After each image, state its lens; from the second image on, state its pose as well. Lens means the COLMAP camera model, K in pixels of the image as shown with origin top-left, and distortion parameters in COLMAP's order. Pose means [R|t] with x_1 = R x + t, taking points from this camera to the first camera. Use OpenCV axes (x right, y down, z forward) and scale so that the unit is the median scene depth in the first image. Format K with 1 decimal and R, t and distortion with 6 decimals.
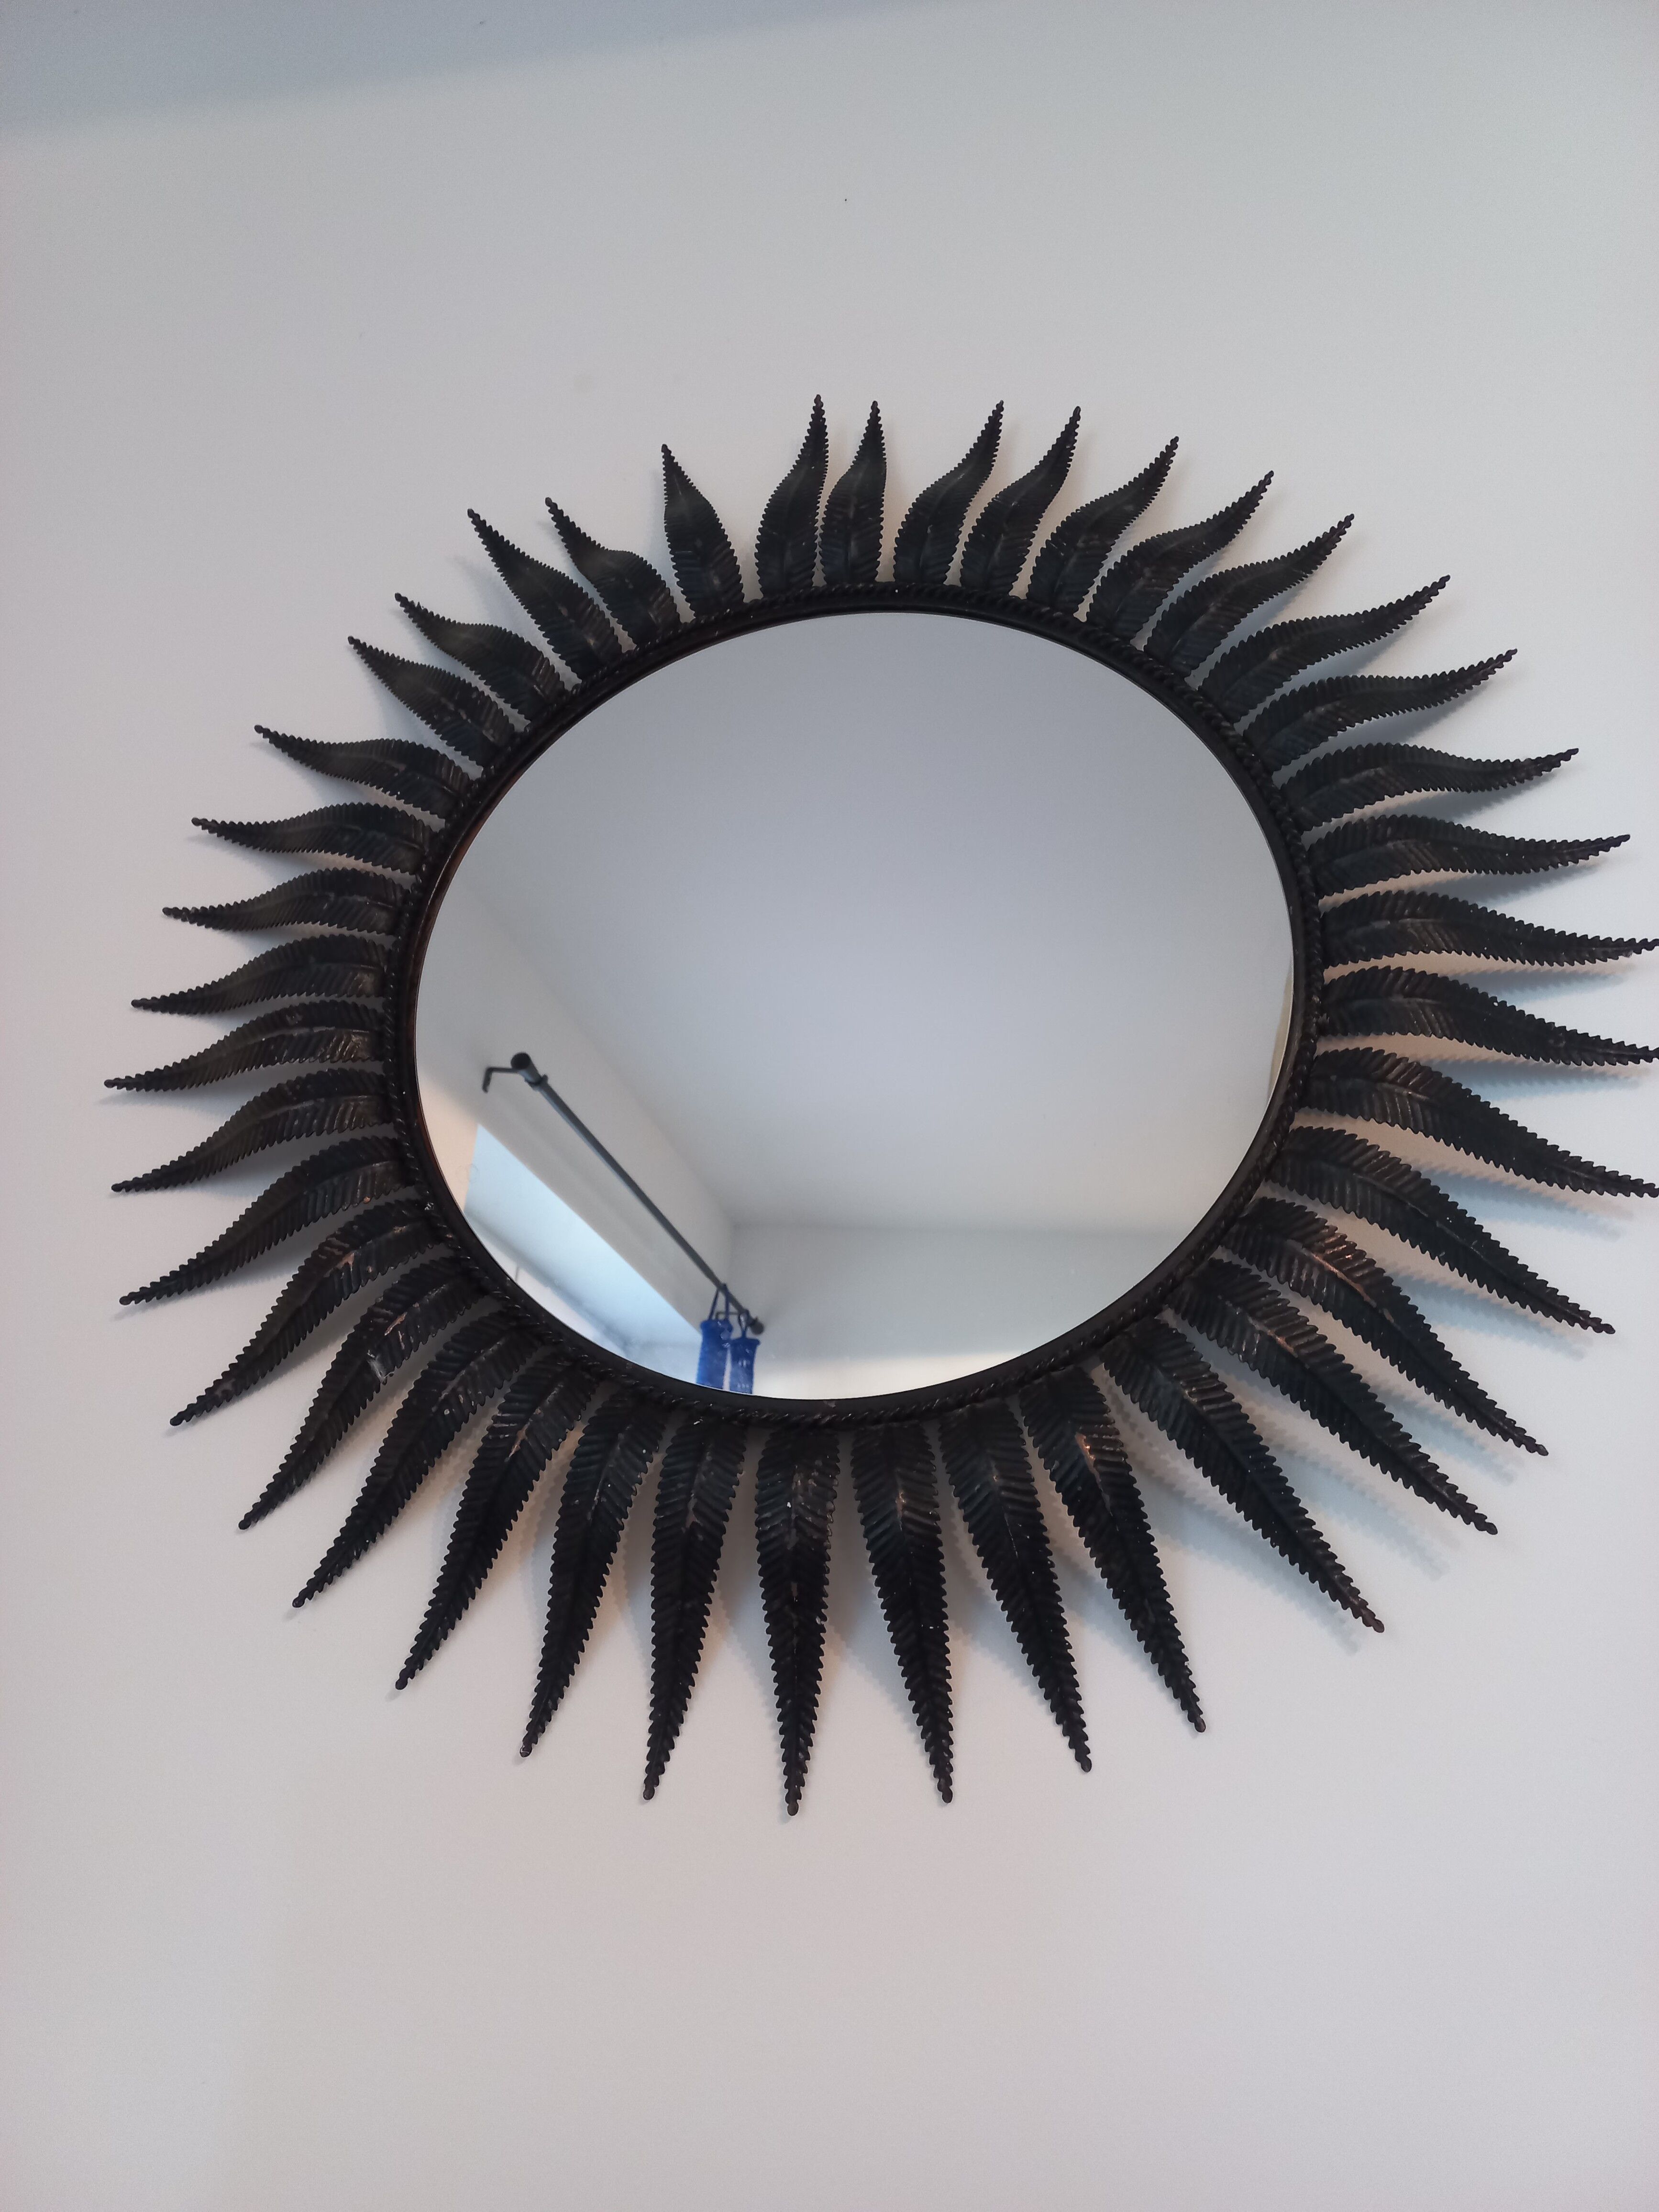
lens RADIAL K [[1599.6, 0, 805.9], [0, 1599.6, 1114.1], [0, 0, 1]] dist [0.105744, -0.203102]
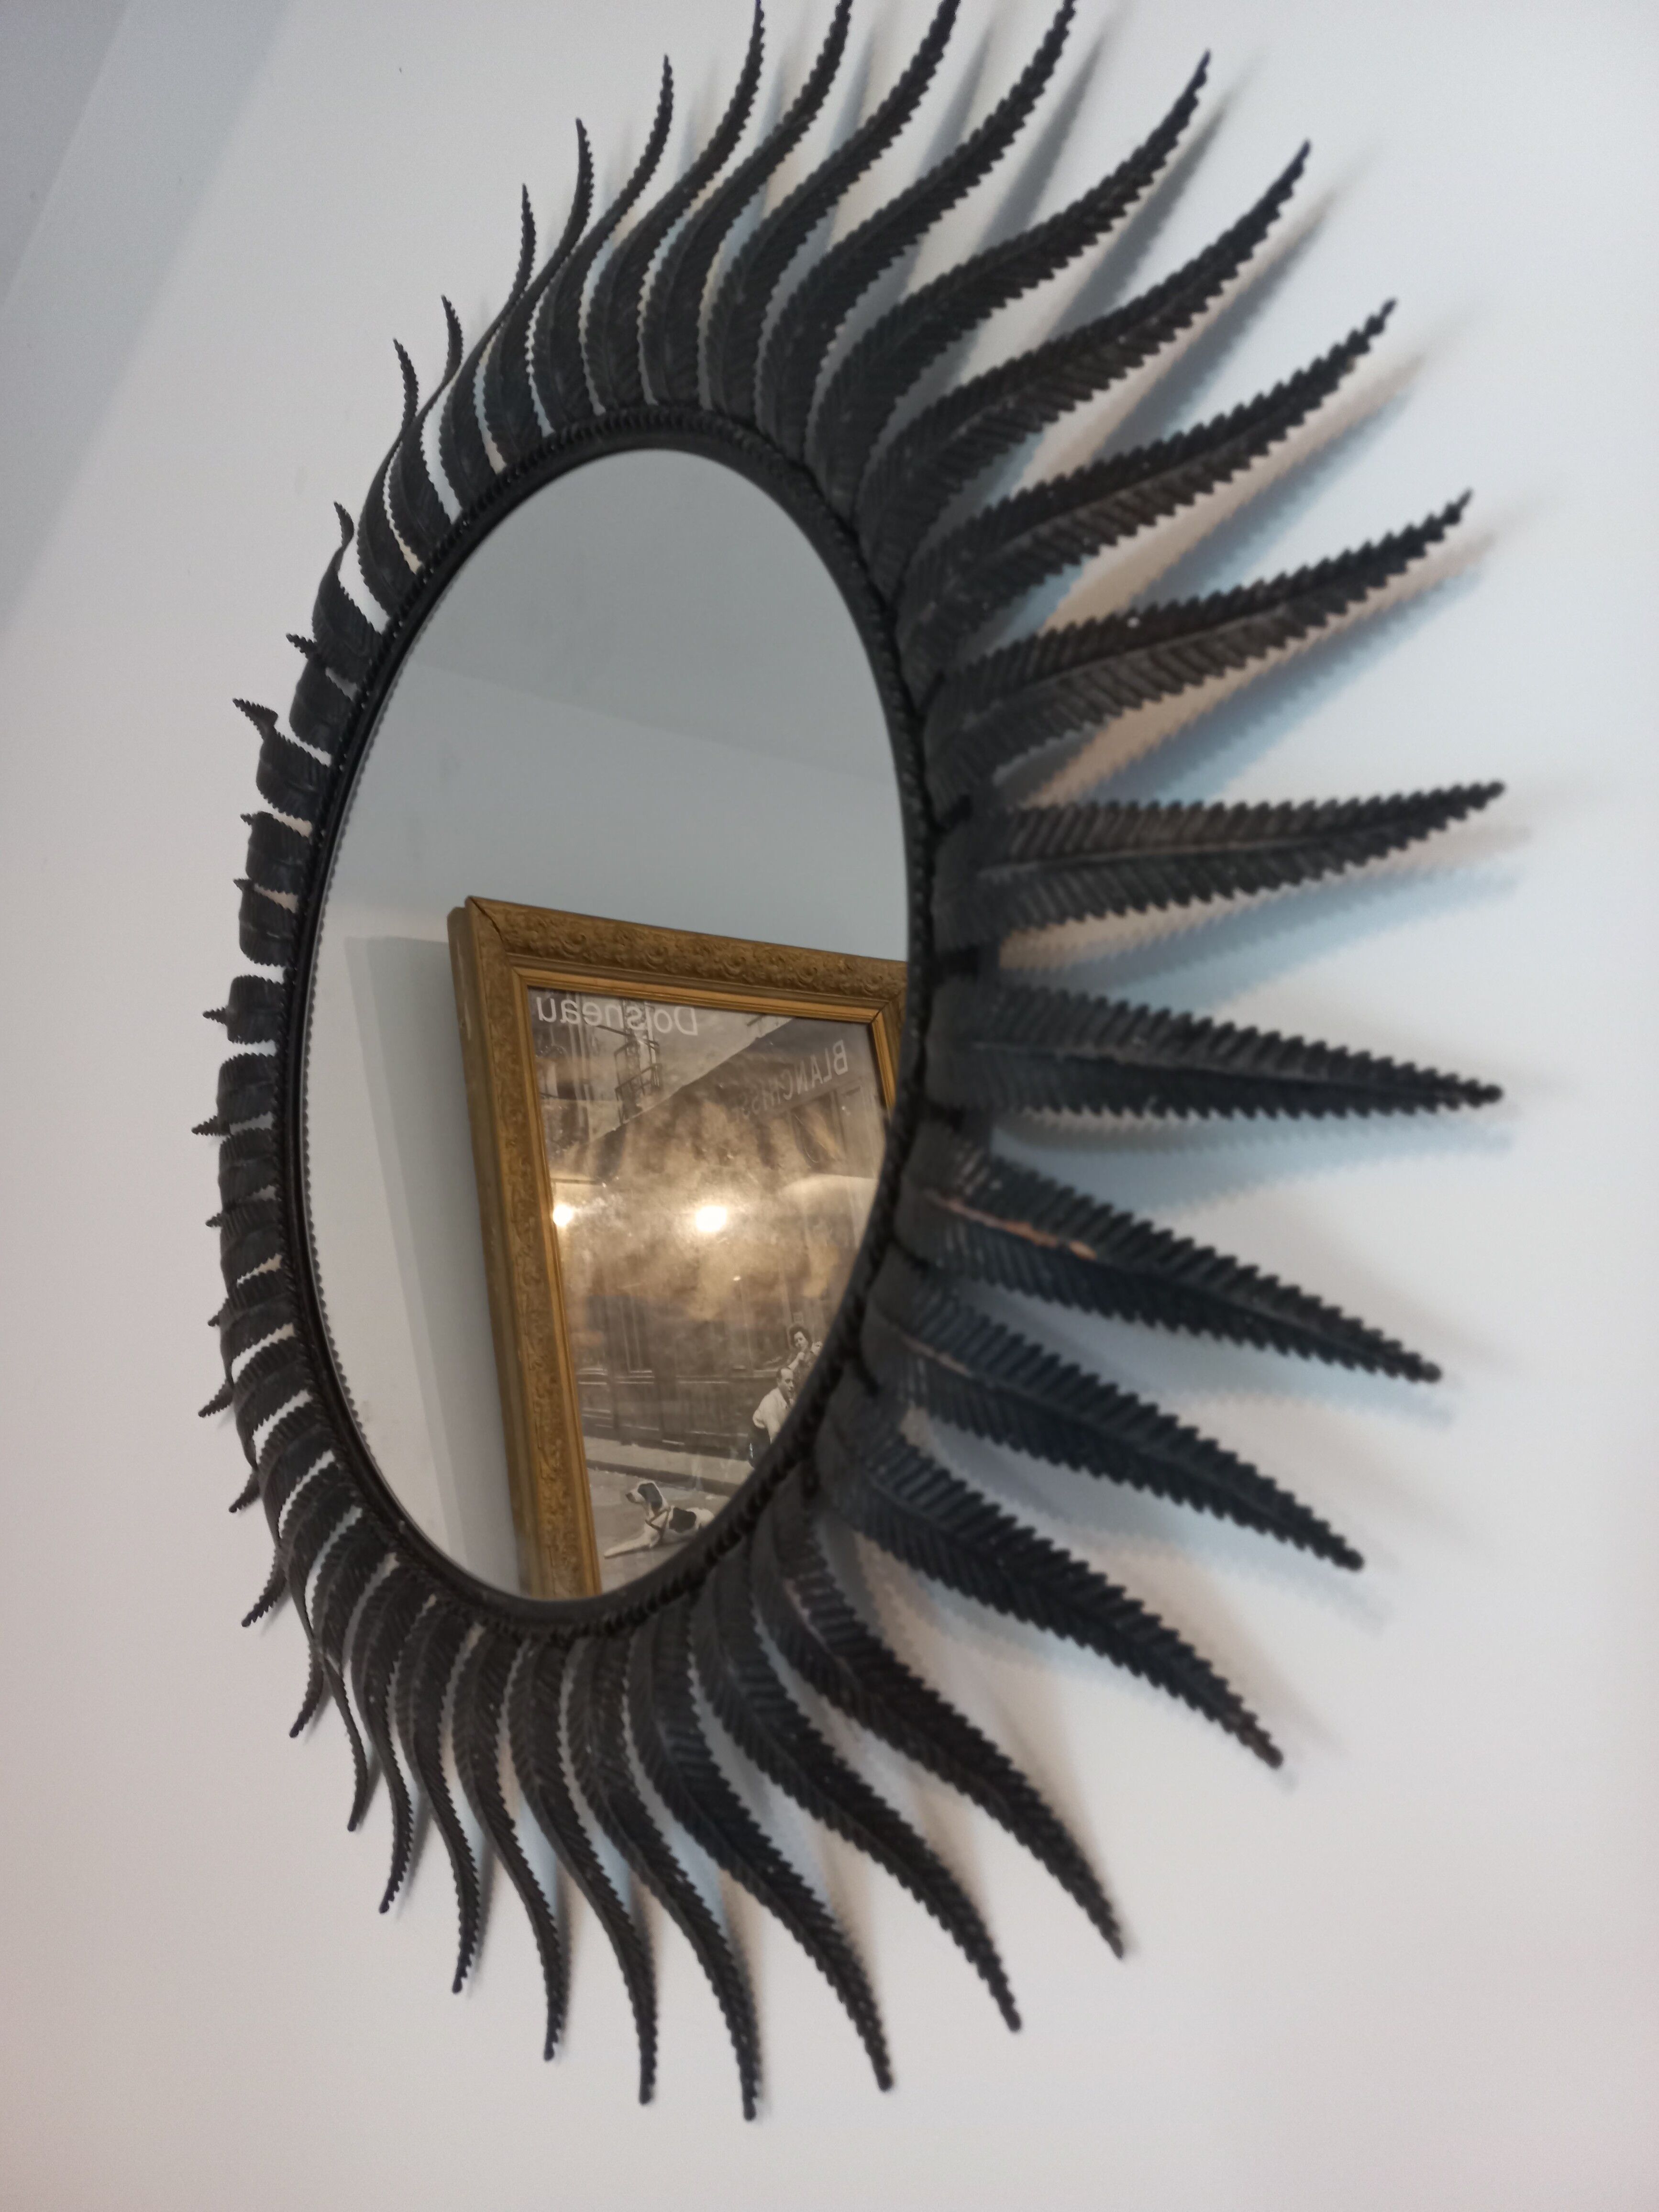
lens RADIAL K [[1599.6, 0, 805.9], [0, 1599.6, 1114.1], [0, 0, 1]] dist [0.105744, -0.203102]
pose [[0.720391, -0.421353, -0.550907, 0.561078], [0.477851, 0.877232, -0.046077, 0.053145], [0.502687, -0.230058, 0.833294, 0.421915]]
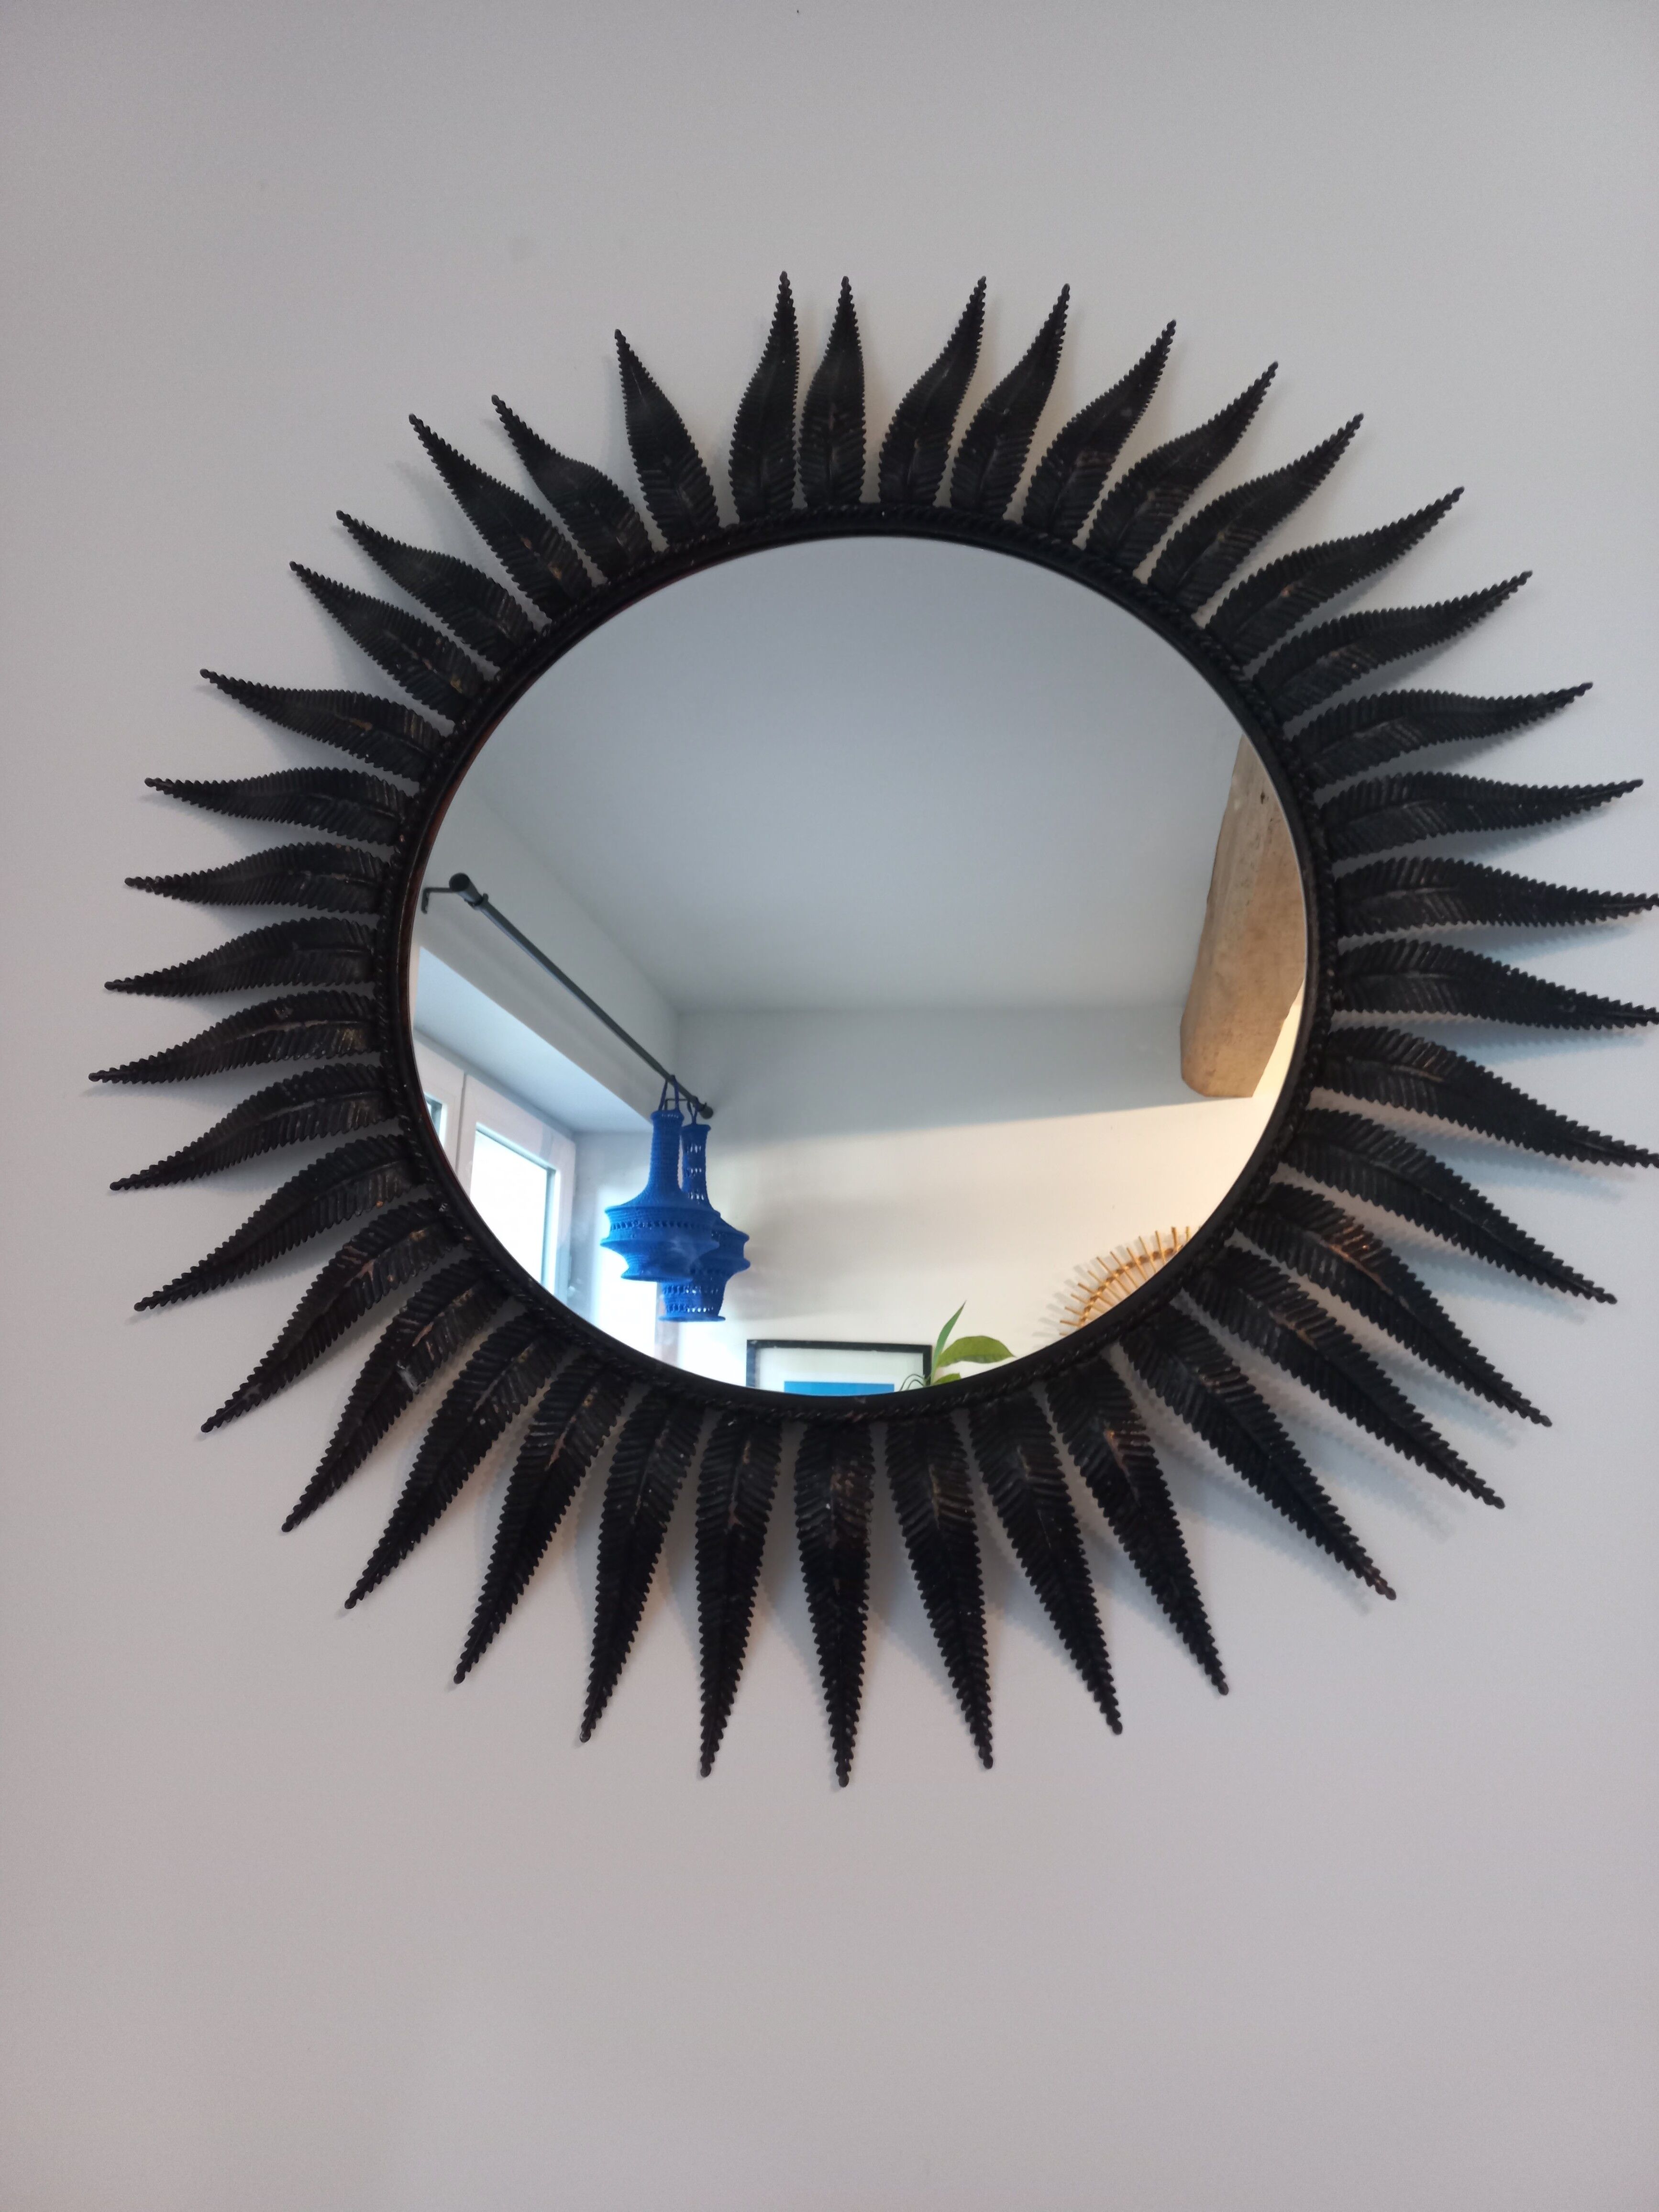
lens RADIAL K [[1606.3, 0, 802.4], [0, 1606.3, 1112.4], [0, 0, 1]] dist [0.102814, -0.196638]
pose [[0.998216, -0.045401, 0.038780, -0.049966], [0.038466, 0.985728, 0.163889, -0.158875], [-0.045667, -0.162105, 0.985716, 0.017086]]
